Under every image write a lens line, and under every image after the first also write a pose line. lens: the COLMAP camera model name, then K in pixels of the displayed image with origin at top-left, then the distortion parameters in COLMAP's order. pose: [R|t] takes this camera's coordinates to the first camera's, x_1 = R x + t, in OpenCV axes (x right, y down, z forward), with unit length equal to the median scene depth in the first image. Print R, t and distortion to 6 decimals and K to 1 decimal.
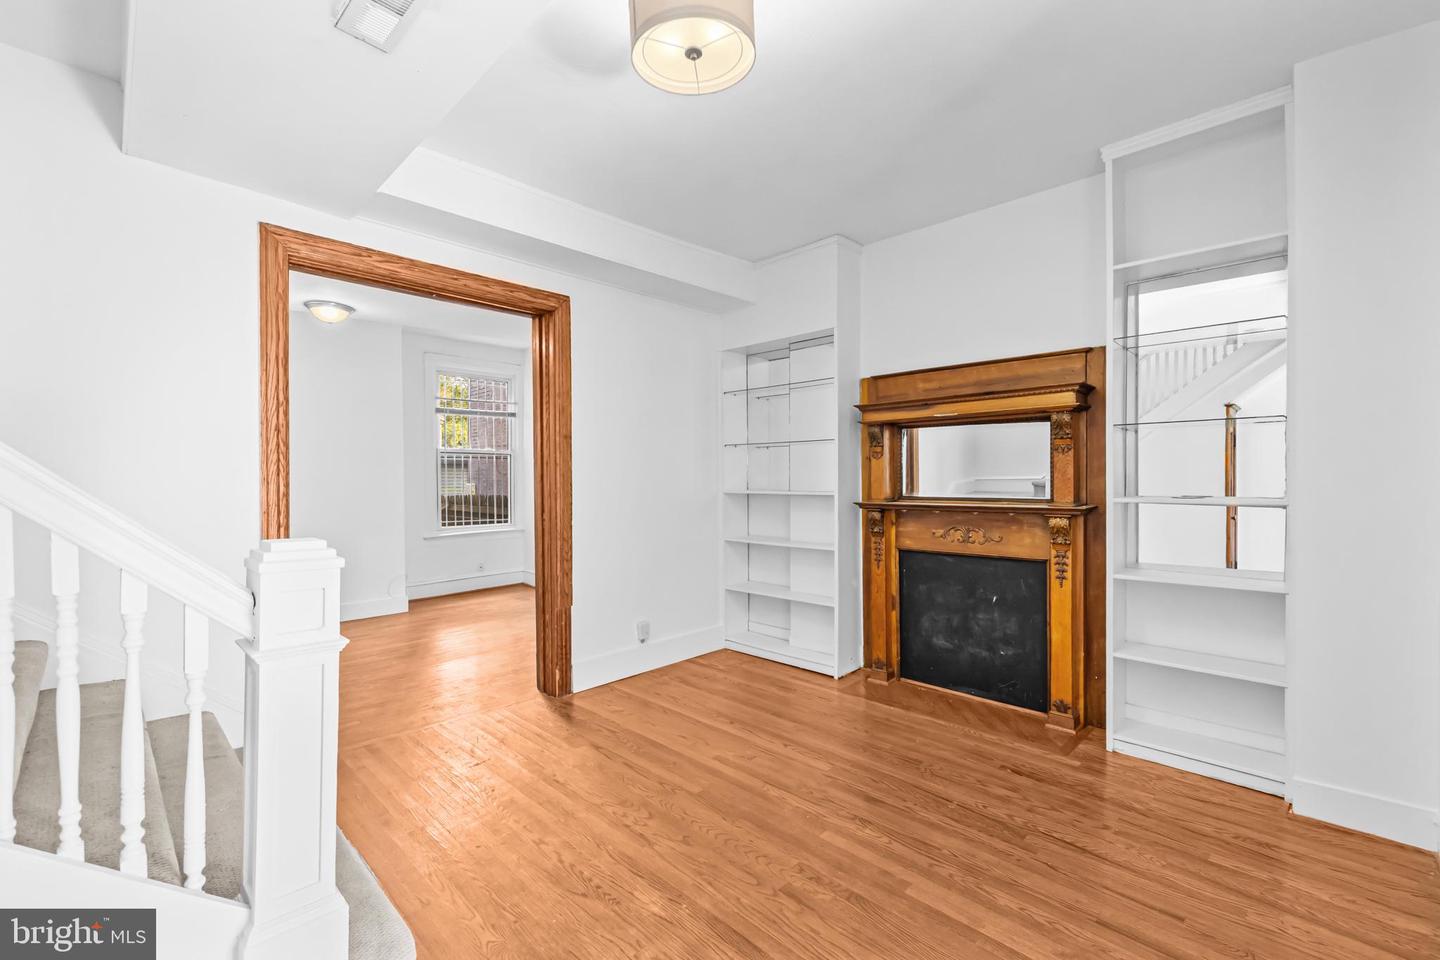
lens RADIAL K [[608.8, 0, 720.8], [0, 608.8, 469.0], [0, 0, 1]] dist [0.003810, 0.000094]
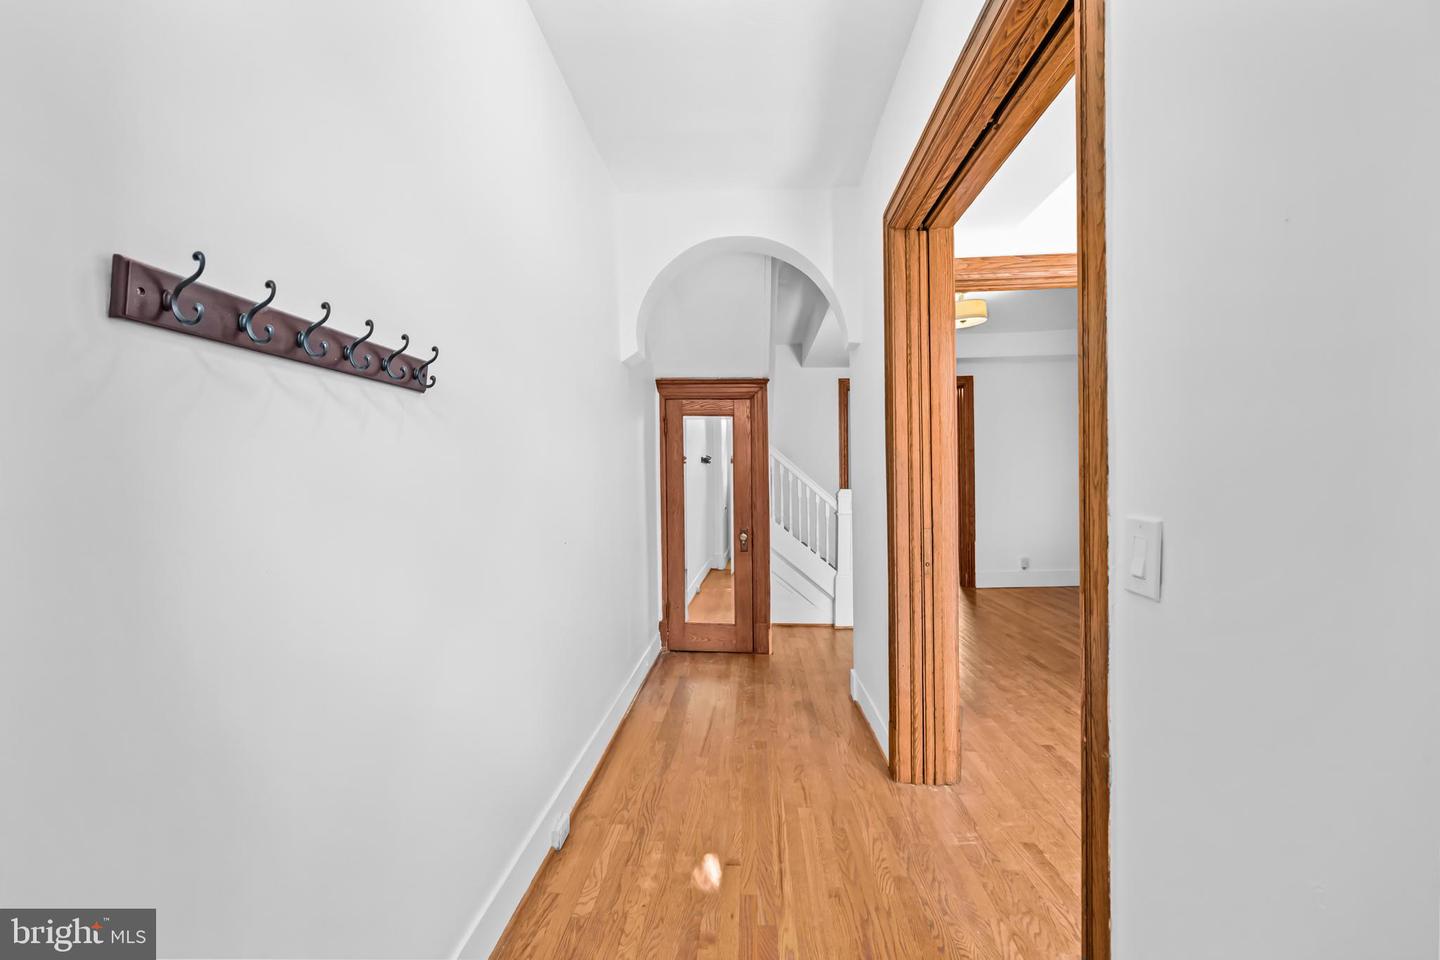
lens RADIAL K [[608.8, 0, 720.8], [0, 608.8, 469.0], [0, 0, 1]] dist [0.003810, 0.000094]
pose [[0.670665, -0.010054, -0.741692, 0.855494], [0.012020, 0.999924, -0.002685, -0.001740], [0.741663, -0.007115, 0.670735, -1.146379]]
